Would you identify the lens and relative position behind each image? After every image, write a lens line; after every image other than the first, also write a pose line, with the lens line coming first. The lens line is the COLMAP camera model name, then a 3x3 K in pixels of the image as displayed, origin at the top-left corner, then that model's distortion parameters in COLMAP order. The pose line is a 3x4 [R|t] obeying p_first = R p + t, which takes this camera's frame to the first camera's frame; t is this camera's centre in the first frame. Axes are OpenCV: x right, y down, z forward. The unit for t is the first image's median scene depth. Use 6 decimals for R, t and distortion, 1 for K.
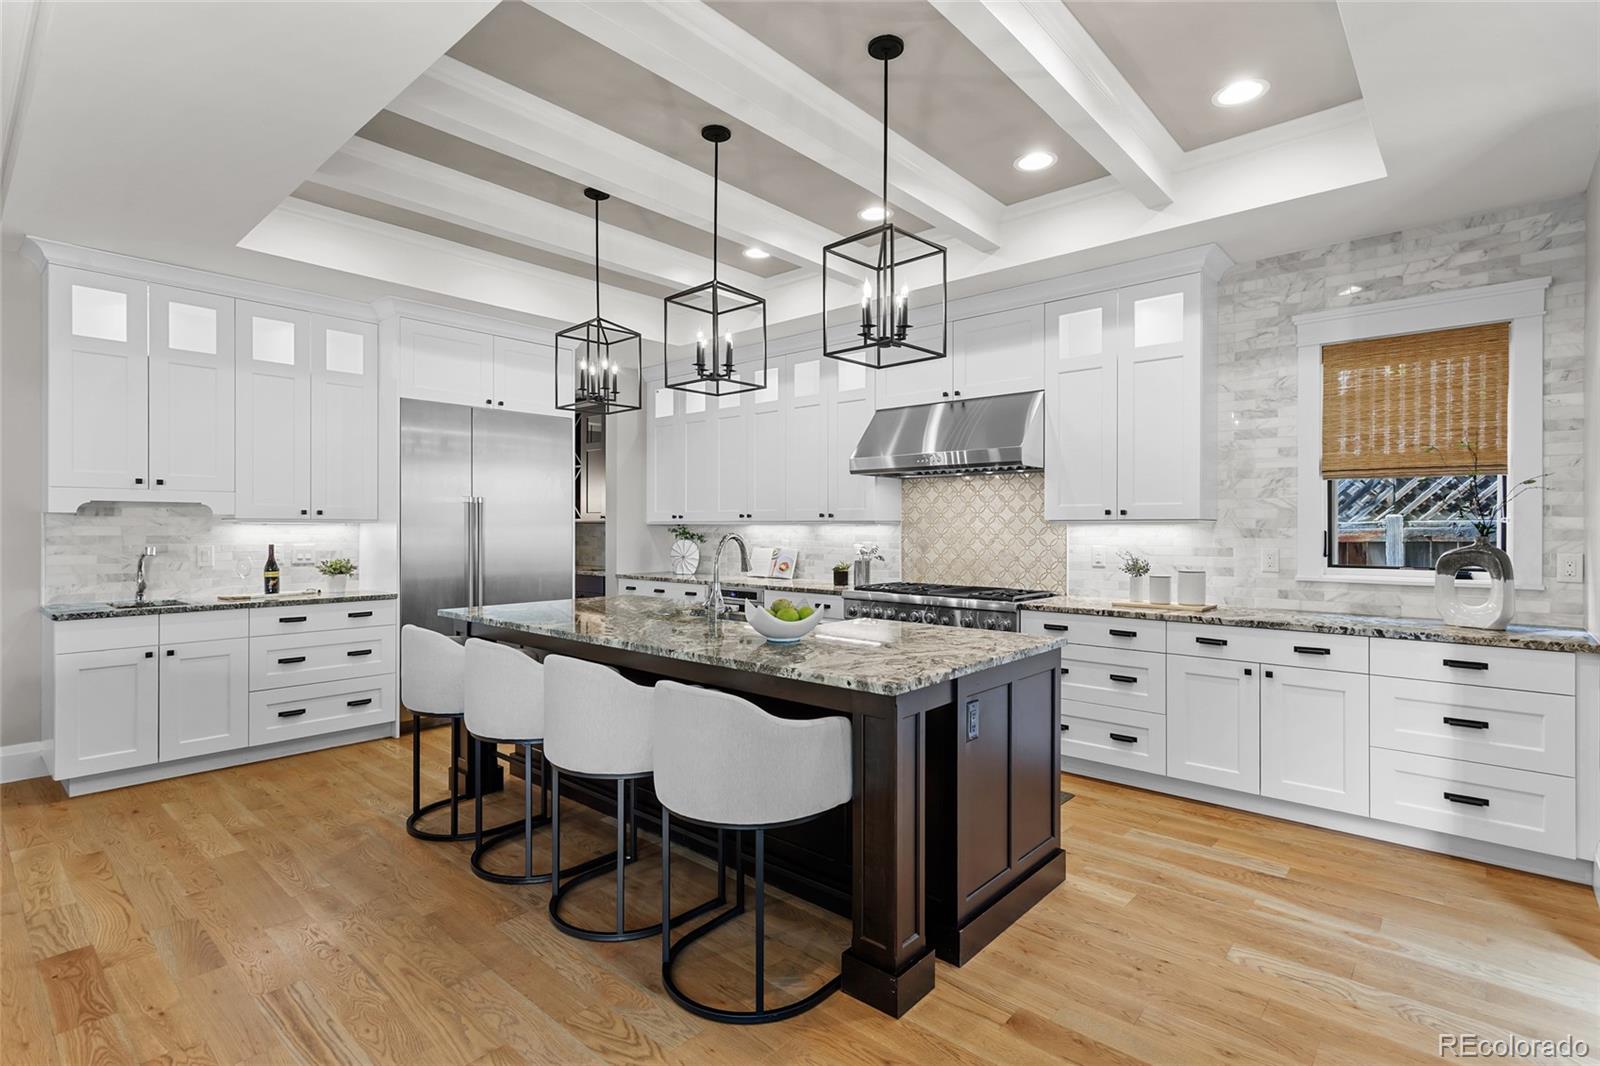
lens RADIAL K [[771.2, 0, 800.9], [0, 771.2, 526.2], [0, 0, 1]] dist [0.004263, 0.001800]
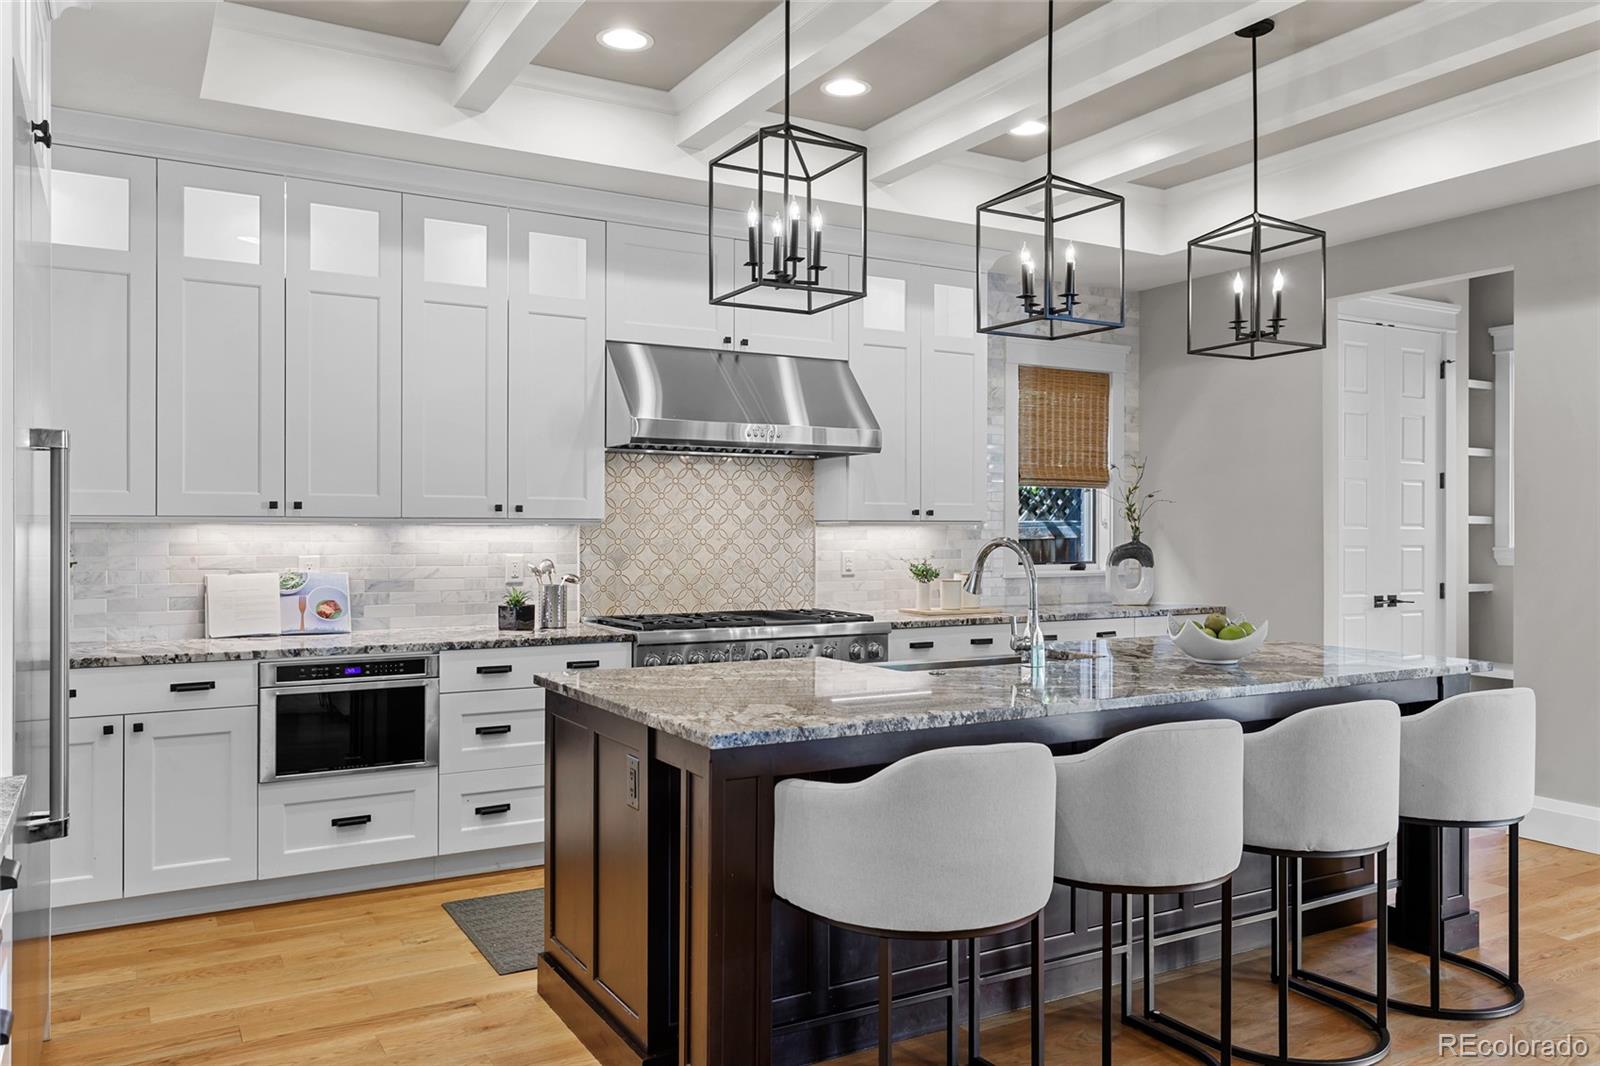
lens RADIAL K [[1182.5, 0, 800.0], [0, 1182.5, 533.0], [0, 0, 1]] dist [0.009980, 0.004036]
pose [[0.318561, -0.003291, 0.947897, -0.979107], [-0.000775, 0.999993, 0.003732, 0.000923], [-0.947902, -0.001924, 0.318556, 0.716934]]
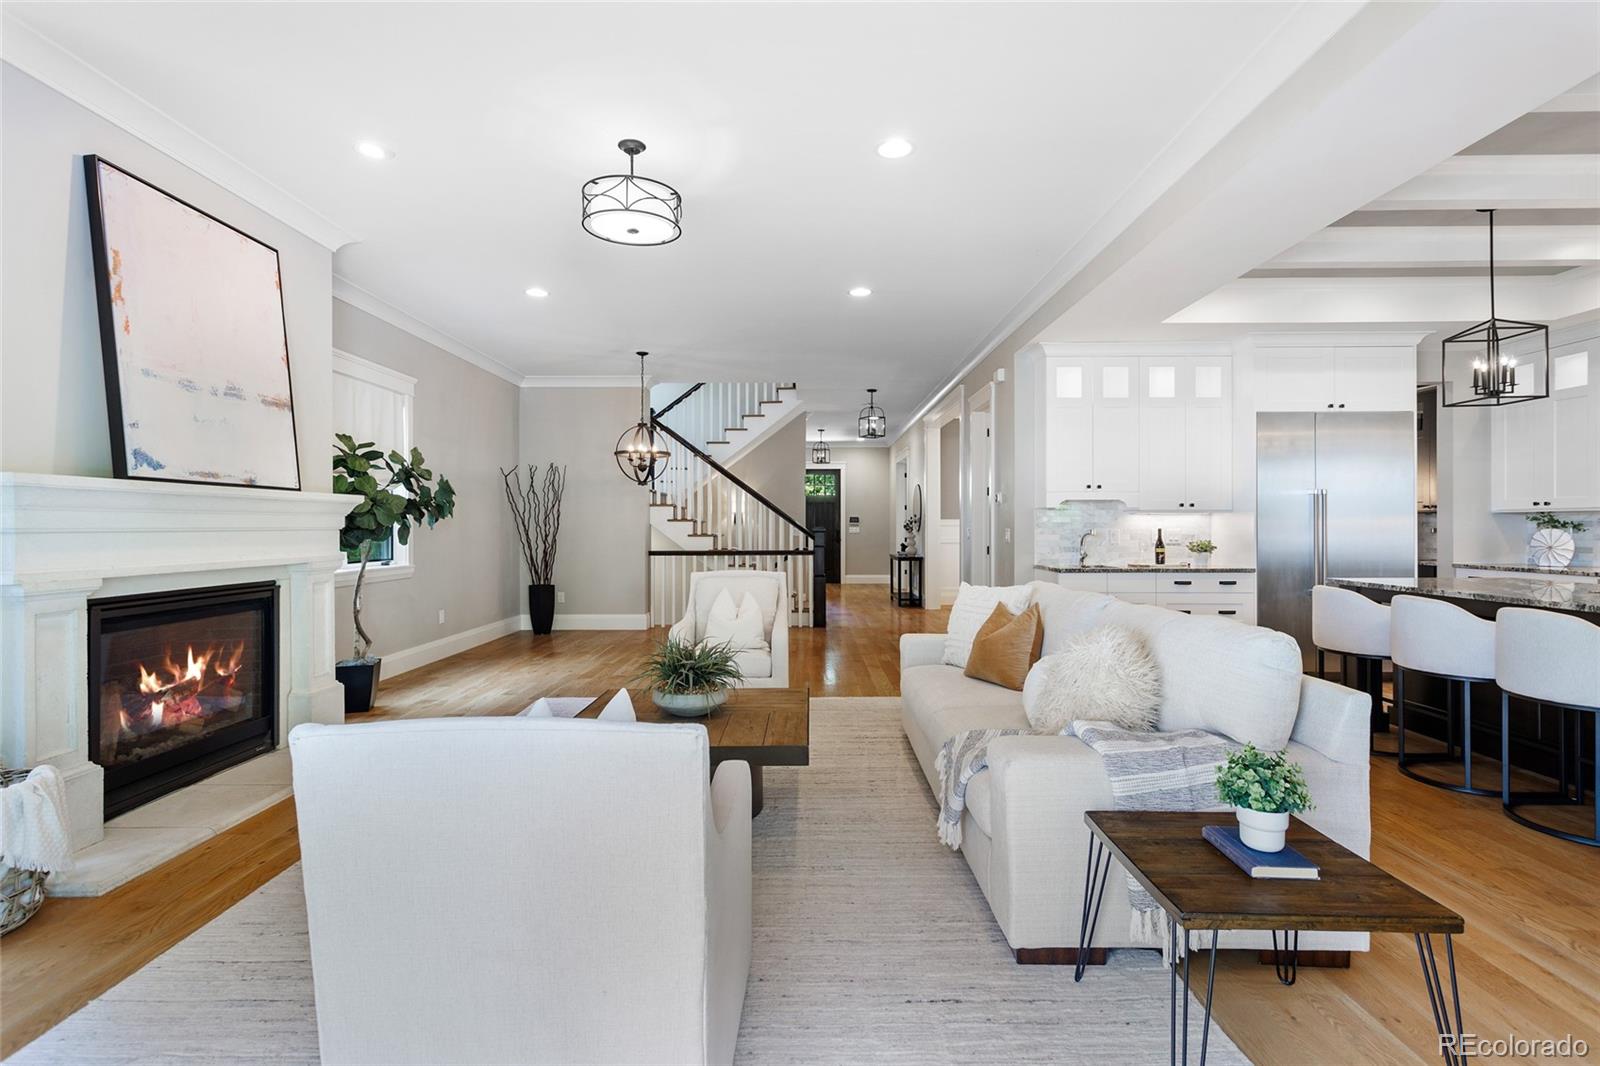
lens RADIAL K [[761.1, 0, 800.4], [0, 761.1, 524.4], [0, 0, 1]] dist [0.004879, 0.001398]
pose [[0.659739, -0.004992, -0.751479, -0.093730], [0.003810, 0.999987, -0.003298, 0.020264], [0.751486, -0.000688, 0.659749, -0.439034]]
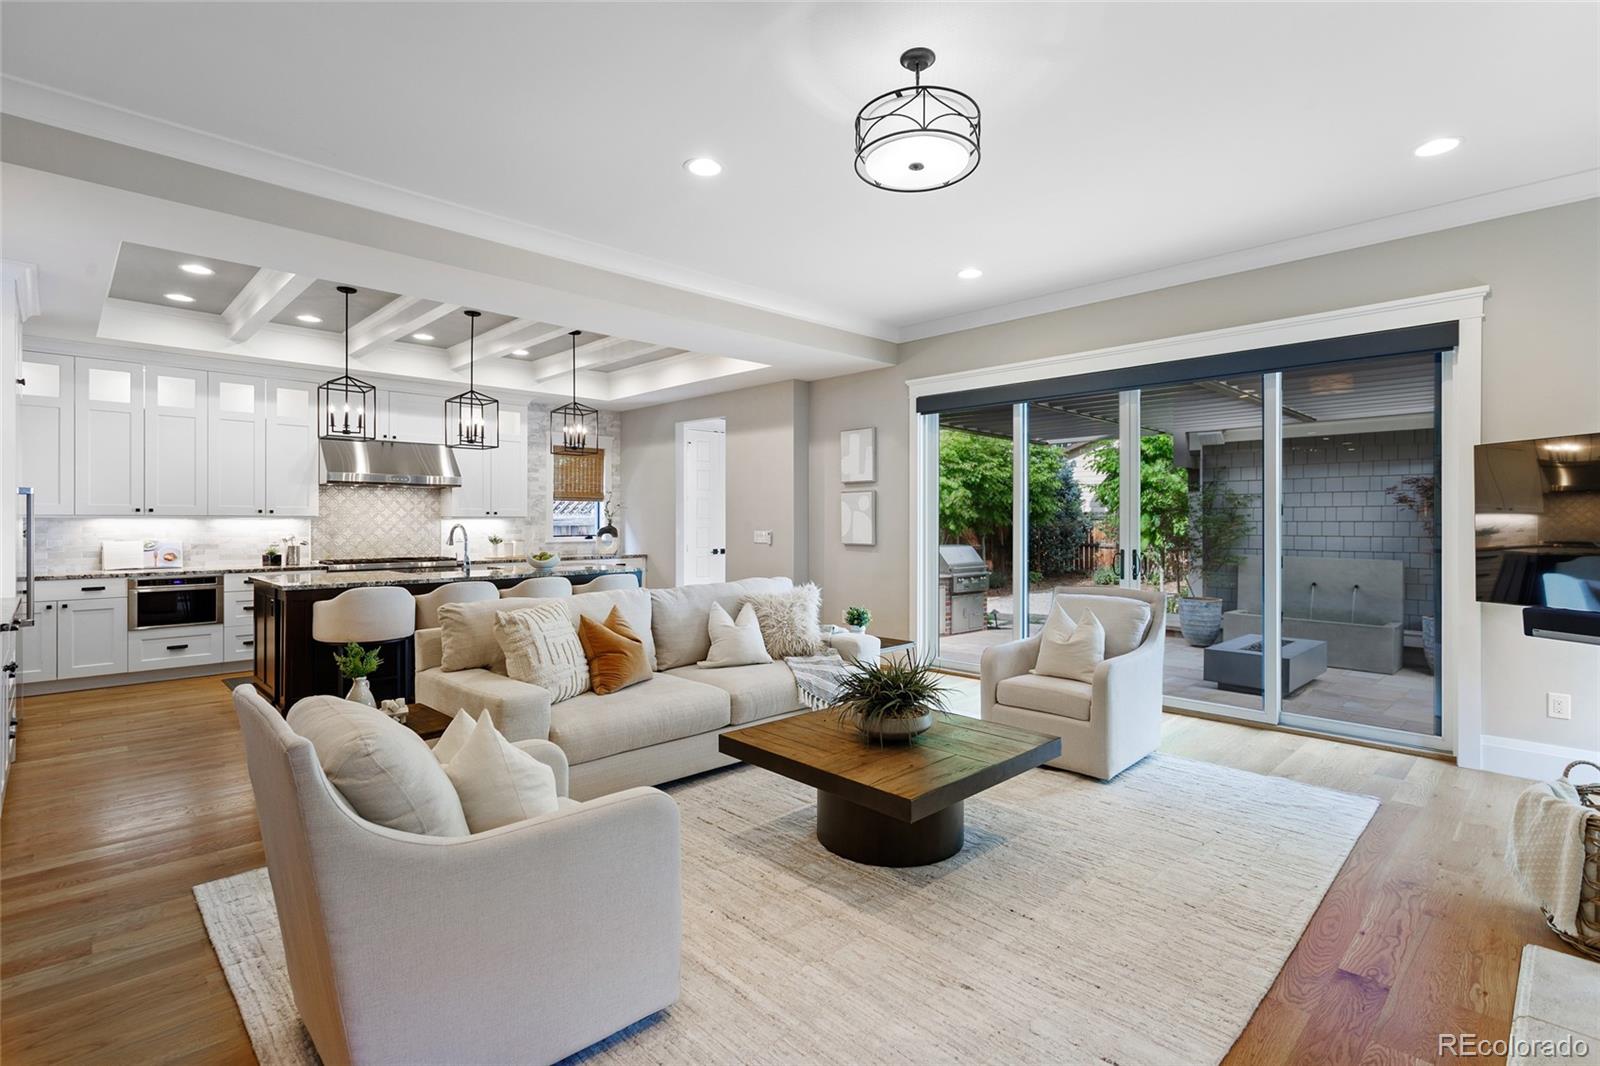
lens RADIAL K [[760.4, 0, 802.7], [0, 760.4, 522.9], [0, 0, 1]] dist [-0.000673, 0.004332]
pose [[0.067284, -0.005257, 0.997720, -1.571601], [-0.000842, 0.999985, 0.005326, -0.003546], [-0.997734, -0.001199, 0.067278, 0.055151]]
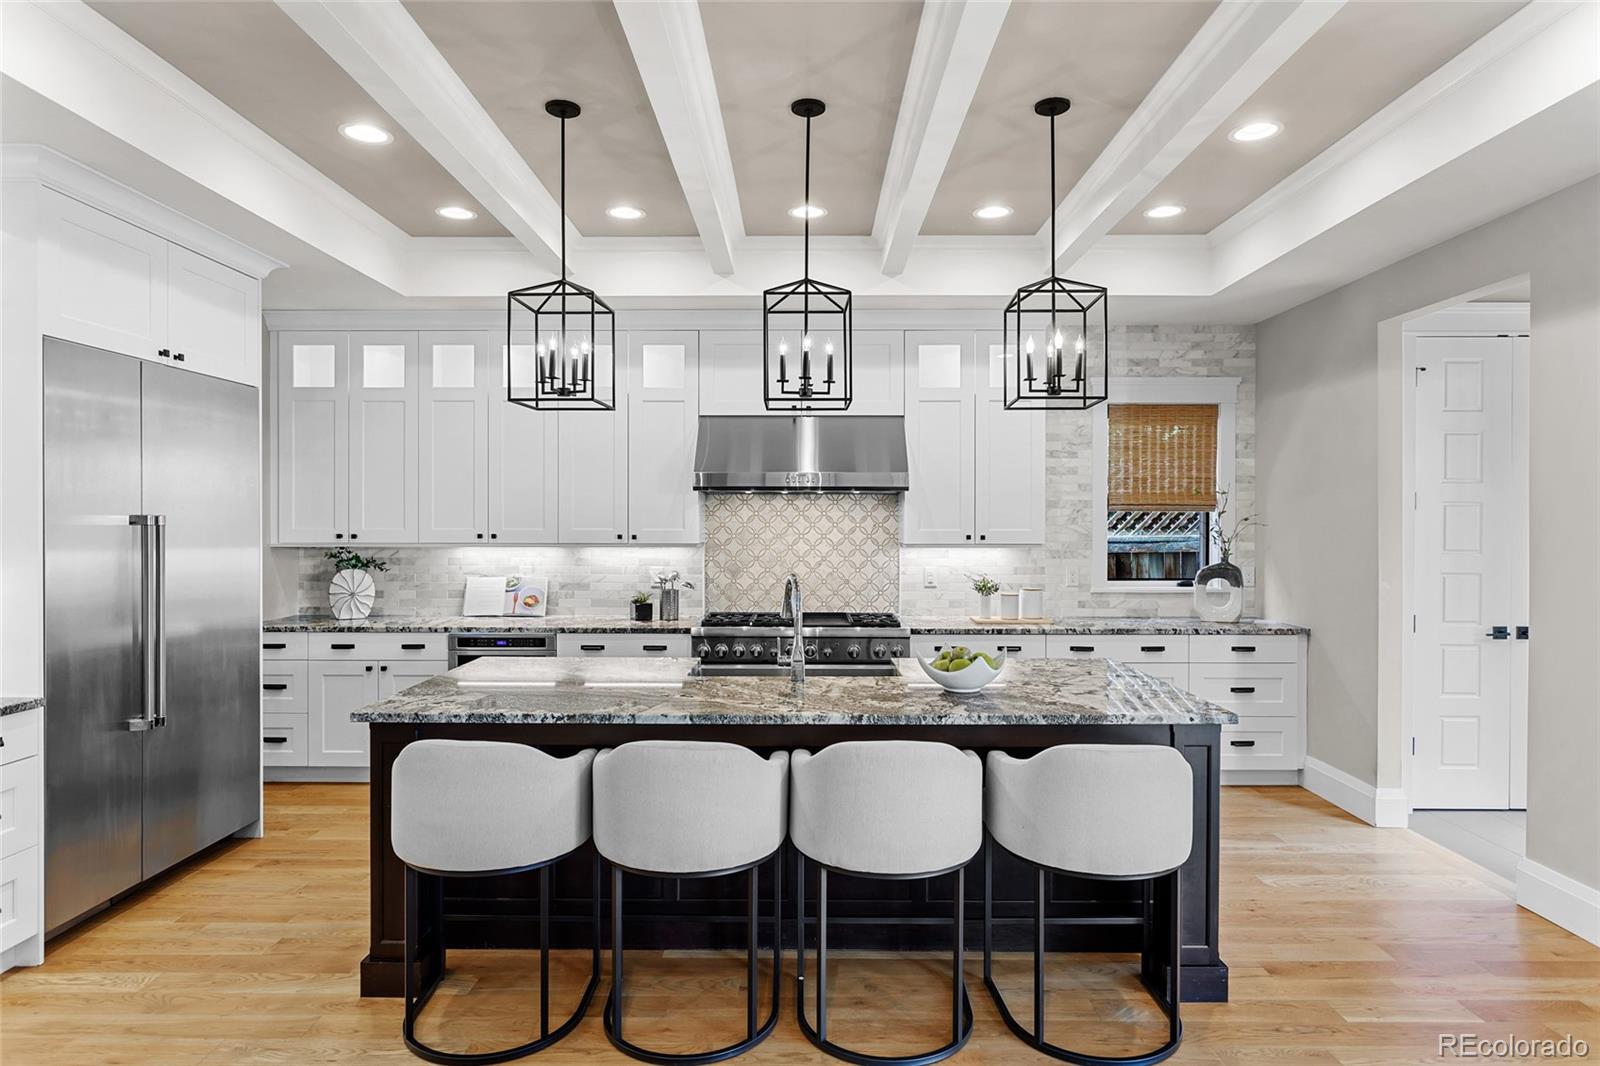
lens RADIAL K [[916.0, 0, 800.0], [0, 916.0, 523.8], [0, 0, 1]] dist [-0.007189, 0.000065]
pose [[0.754092, -0.002090, 0.656766, -0.639336], [-0.000102, 0.999995, 0.003300, -0.042331], [-0.656769, -0.002555, 0.754087, 0.199789]]
